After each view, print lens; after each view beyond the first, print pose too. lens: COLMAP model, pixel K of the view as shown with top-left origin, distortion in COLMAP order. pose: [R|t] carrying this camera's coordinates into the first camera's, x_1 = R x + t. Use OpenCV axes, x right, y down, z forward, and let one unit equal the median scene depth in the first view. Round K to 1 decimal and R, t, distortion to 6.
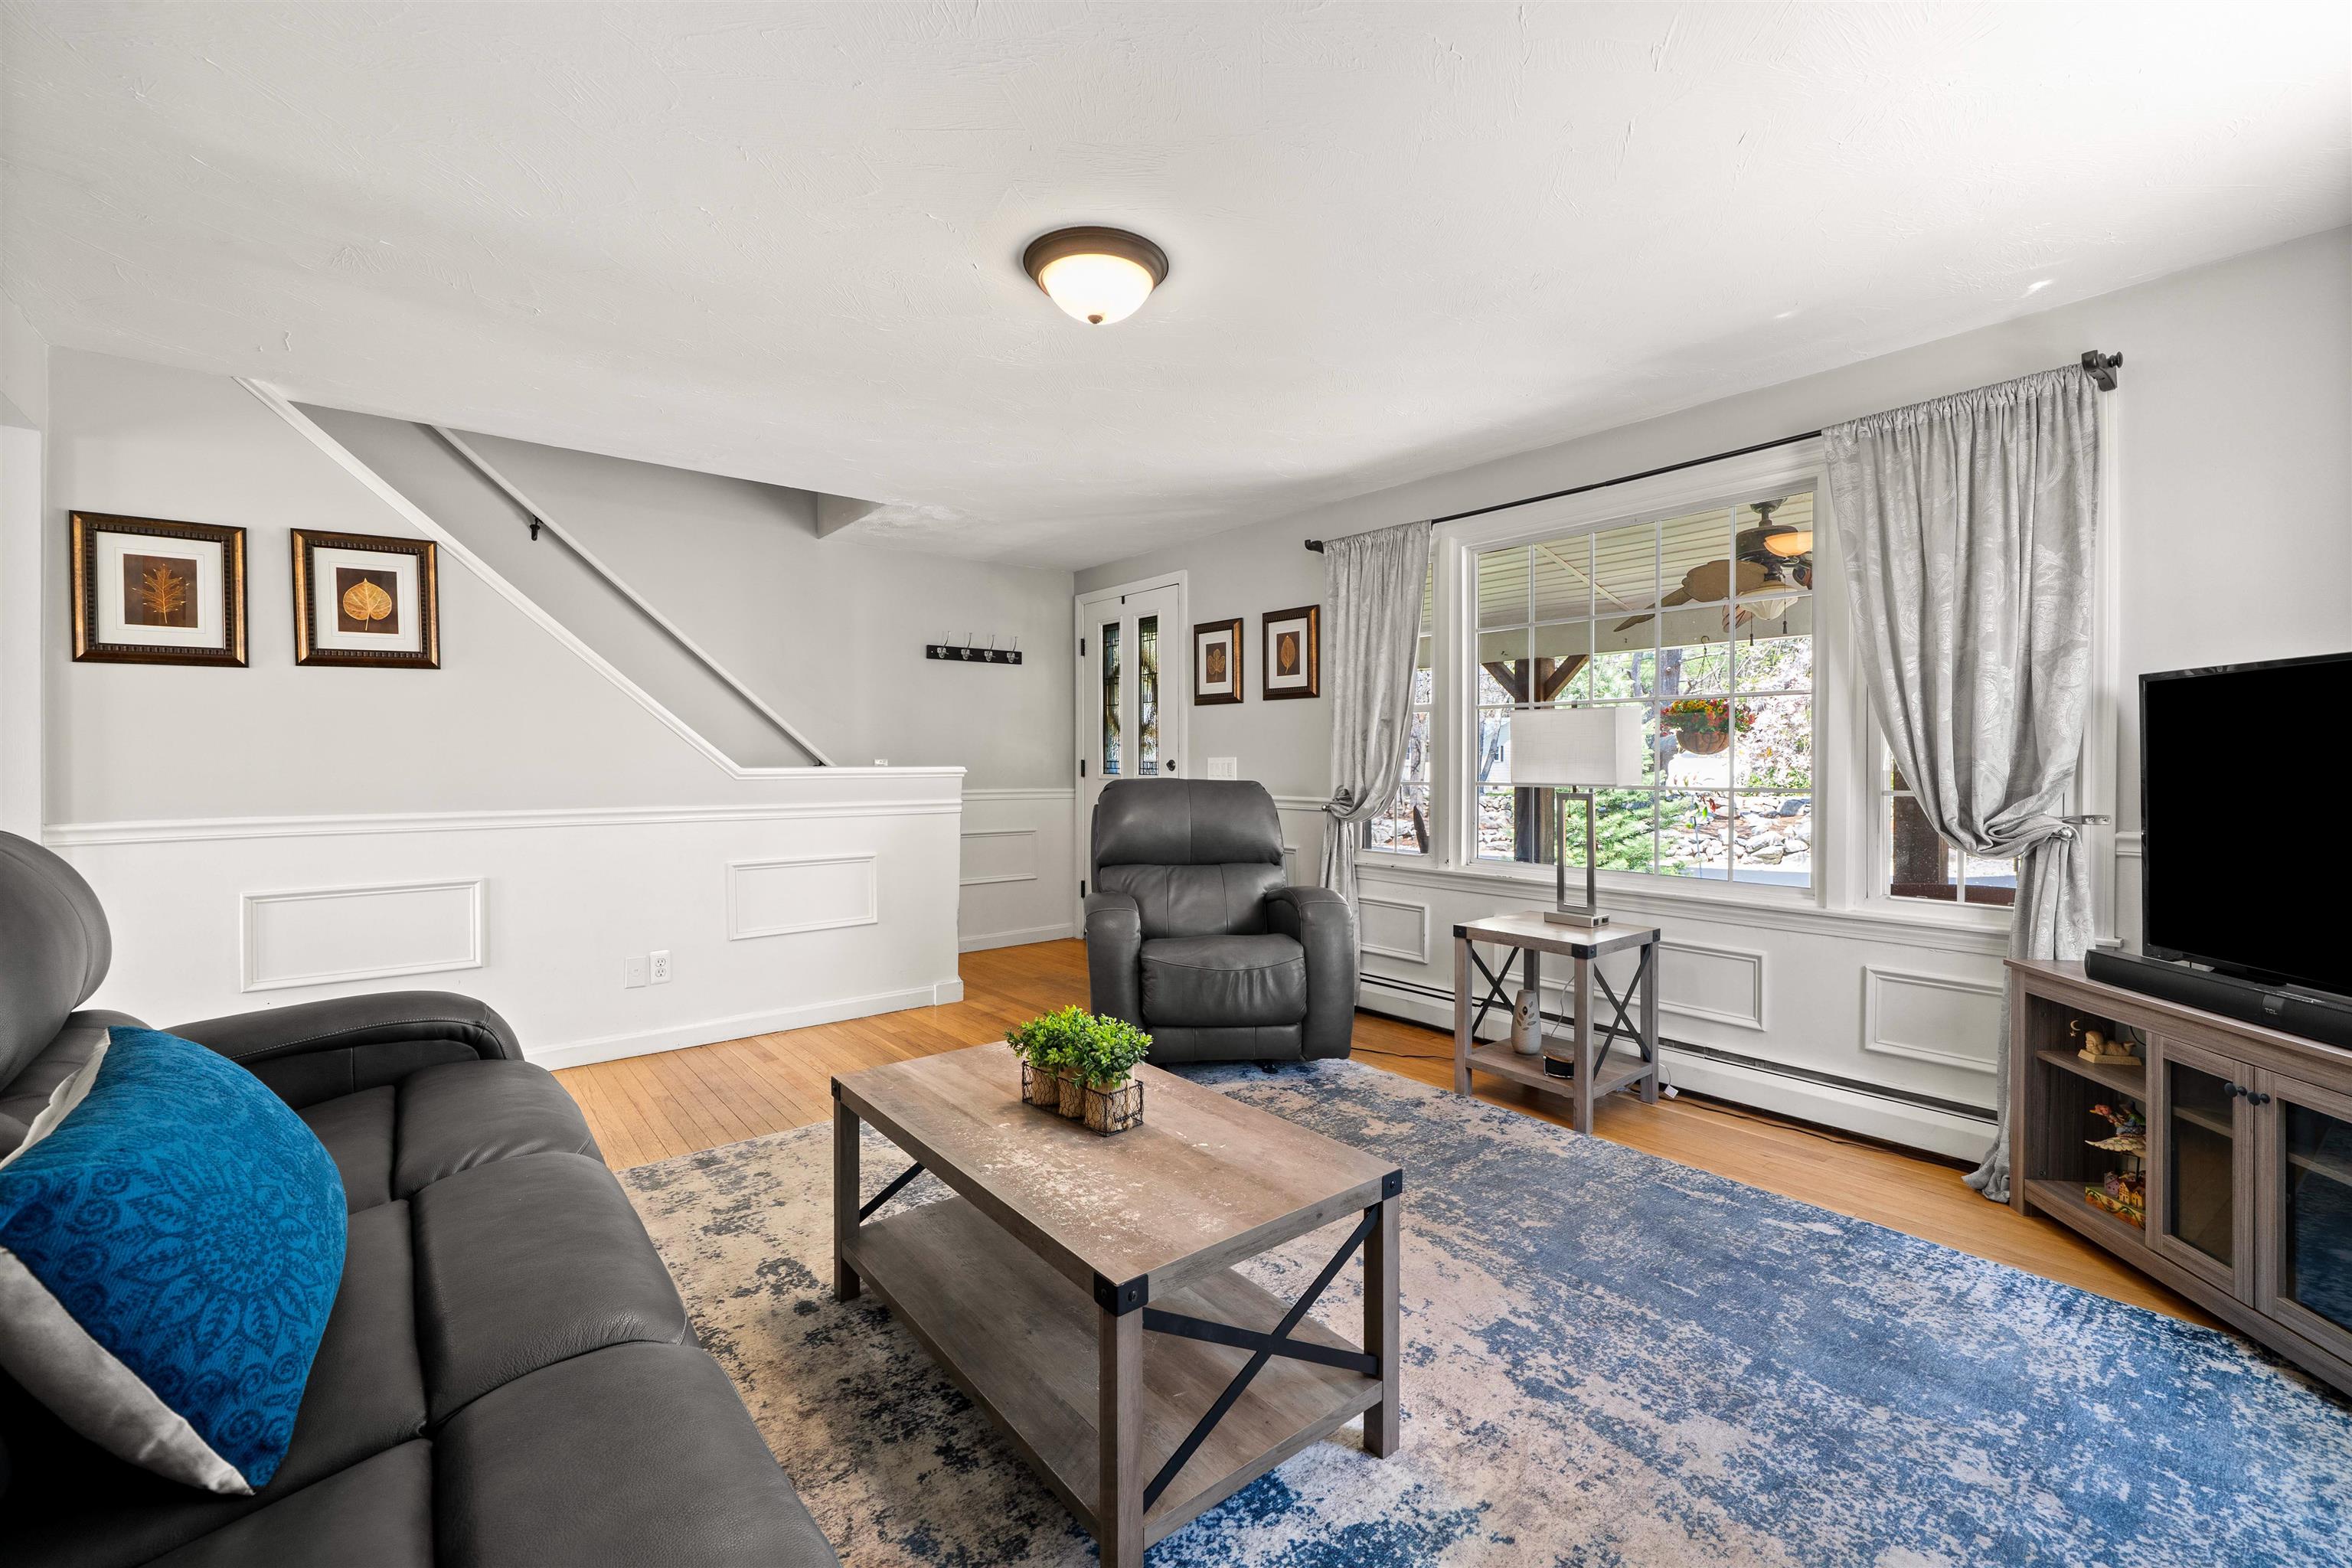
lens RADIAL K [[968.4, 0, 1173.3], [0, 968.4, 767.4], [0, 0, 1]] dist [-0.003213, -0.000031]
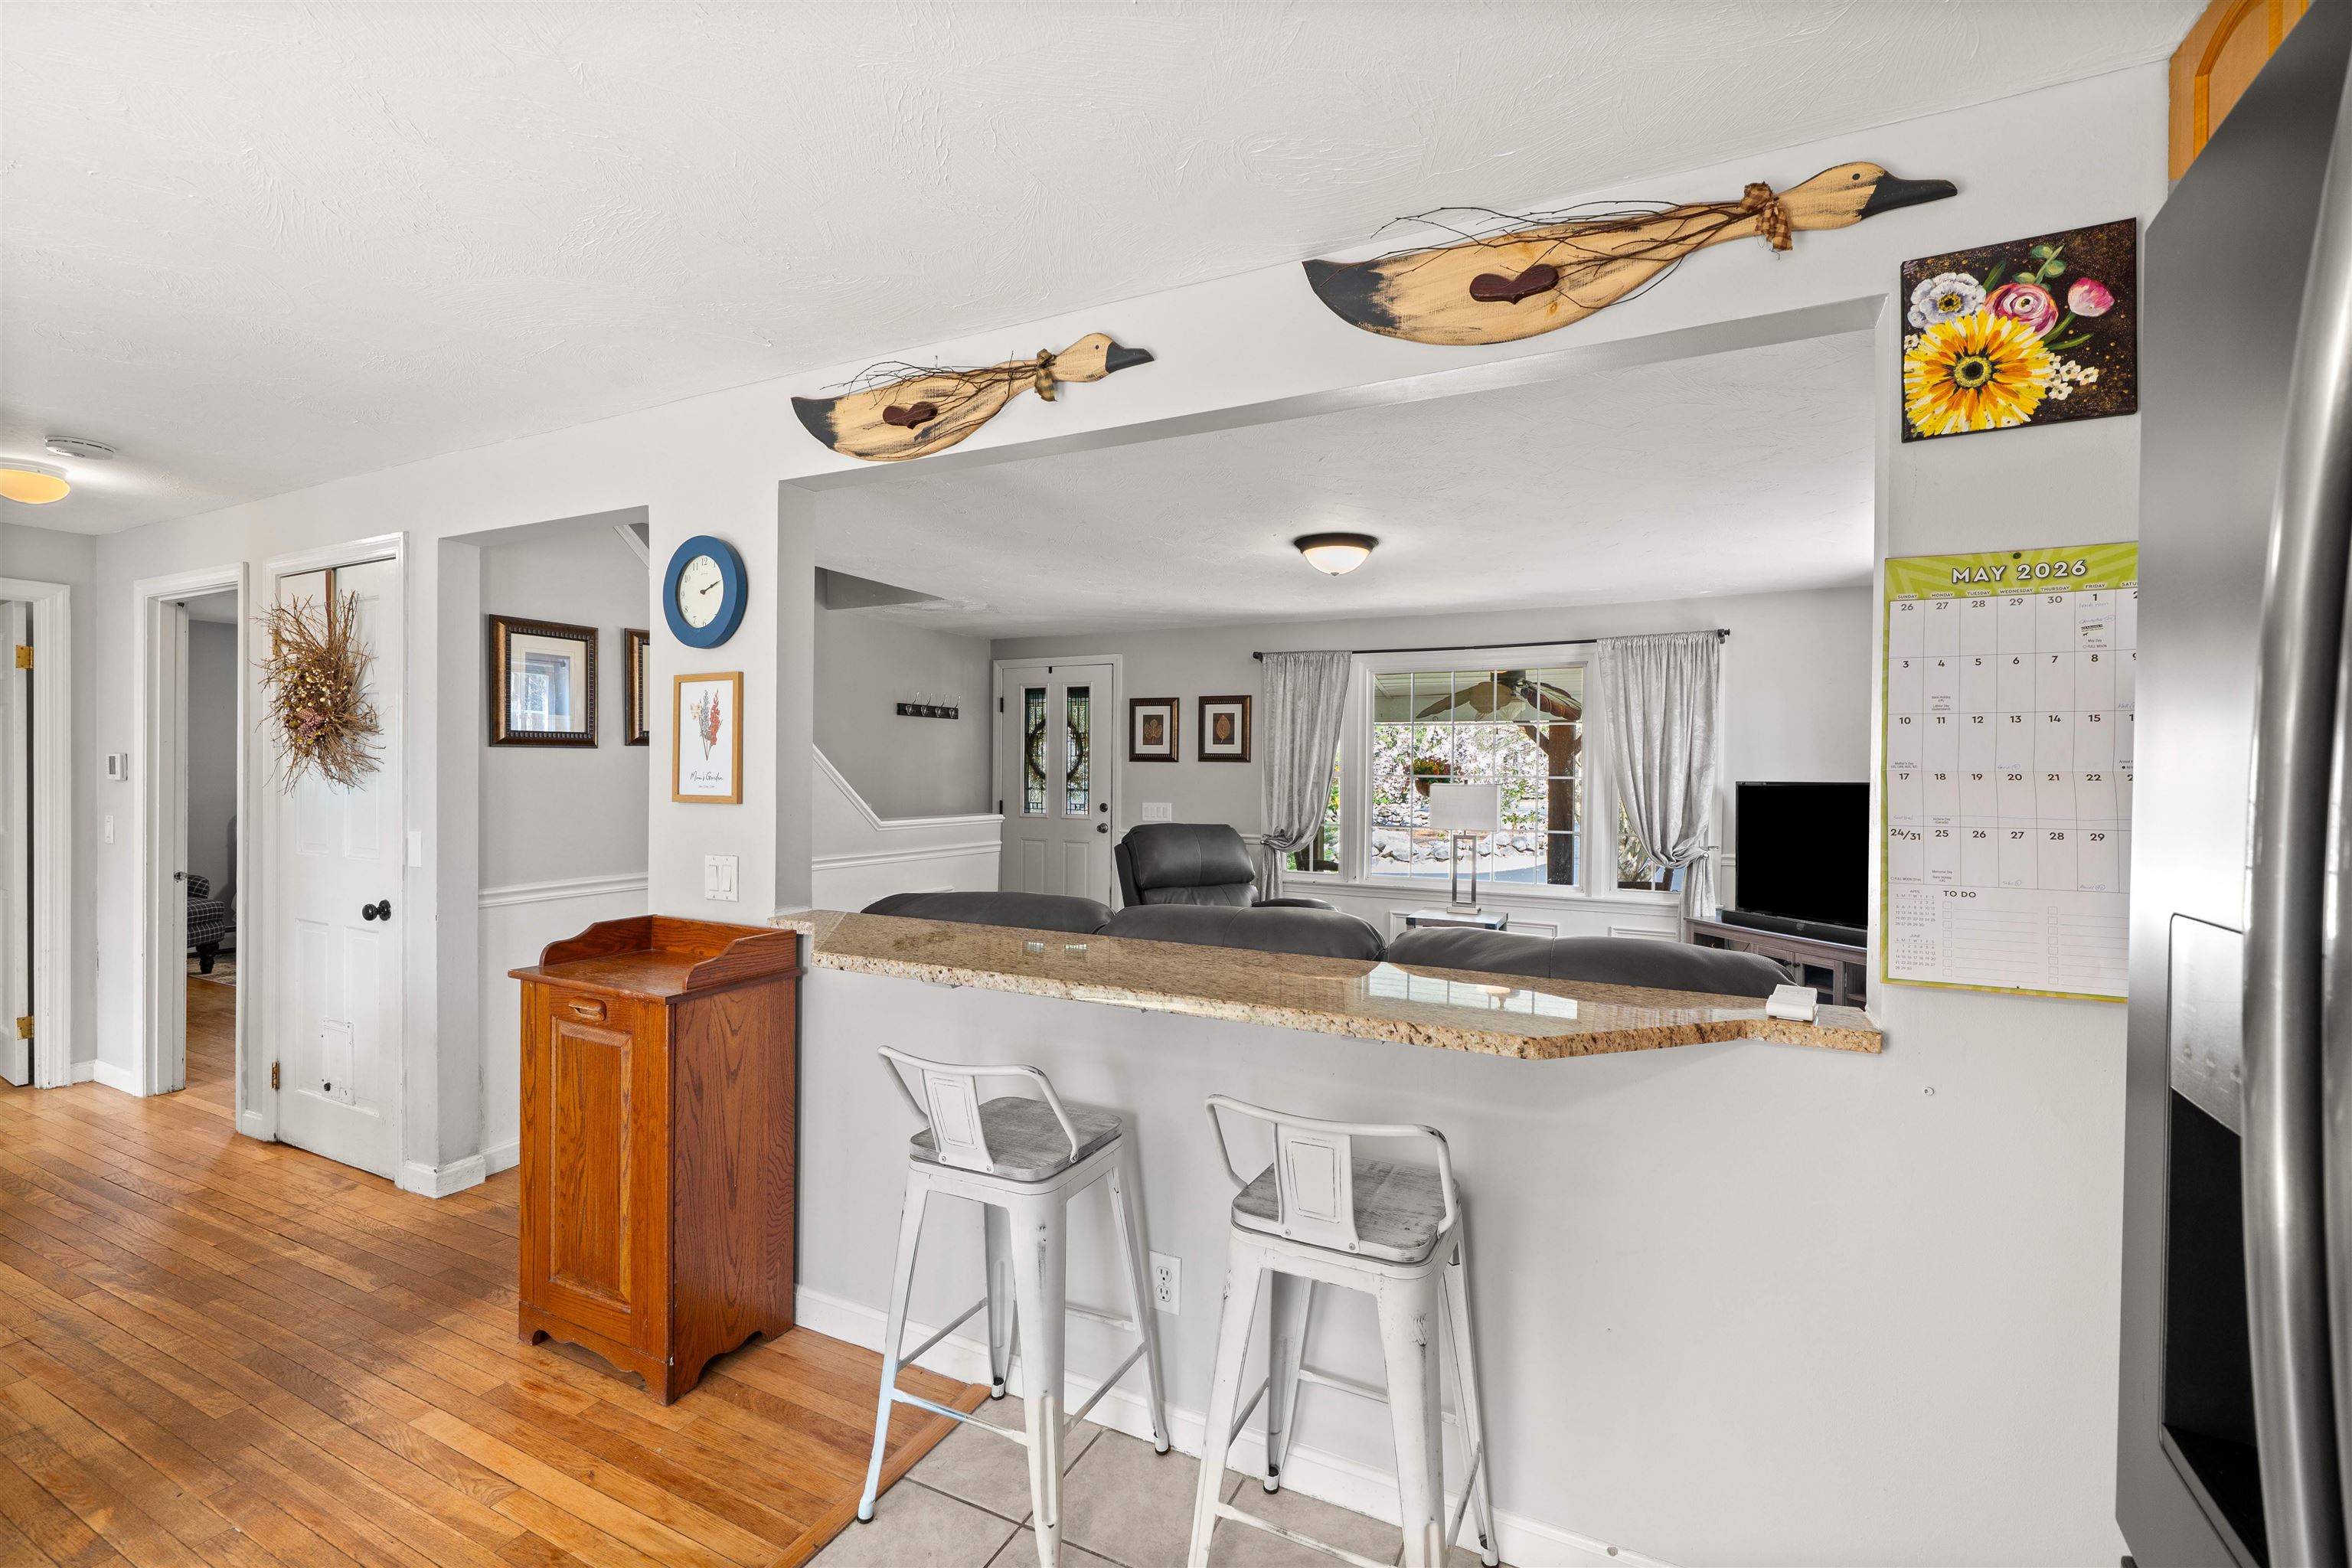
lens RADIAL K [[1008.0, 0, 1174.0], [0, 1008.0, 785.5], [0, 0, 1]] dist [0.000840, 0.000469]
pose [[0.911963, 0.004404, 0.410248, -0.529770], [-0.007456, 0.999955, 0.005840, -0.045543], [-0.410204, -0.008384, 0.911955, -0.266551]]
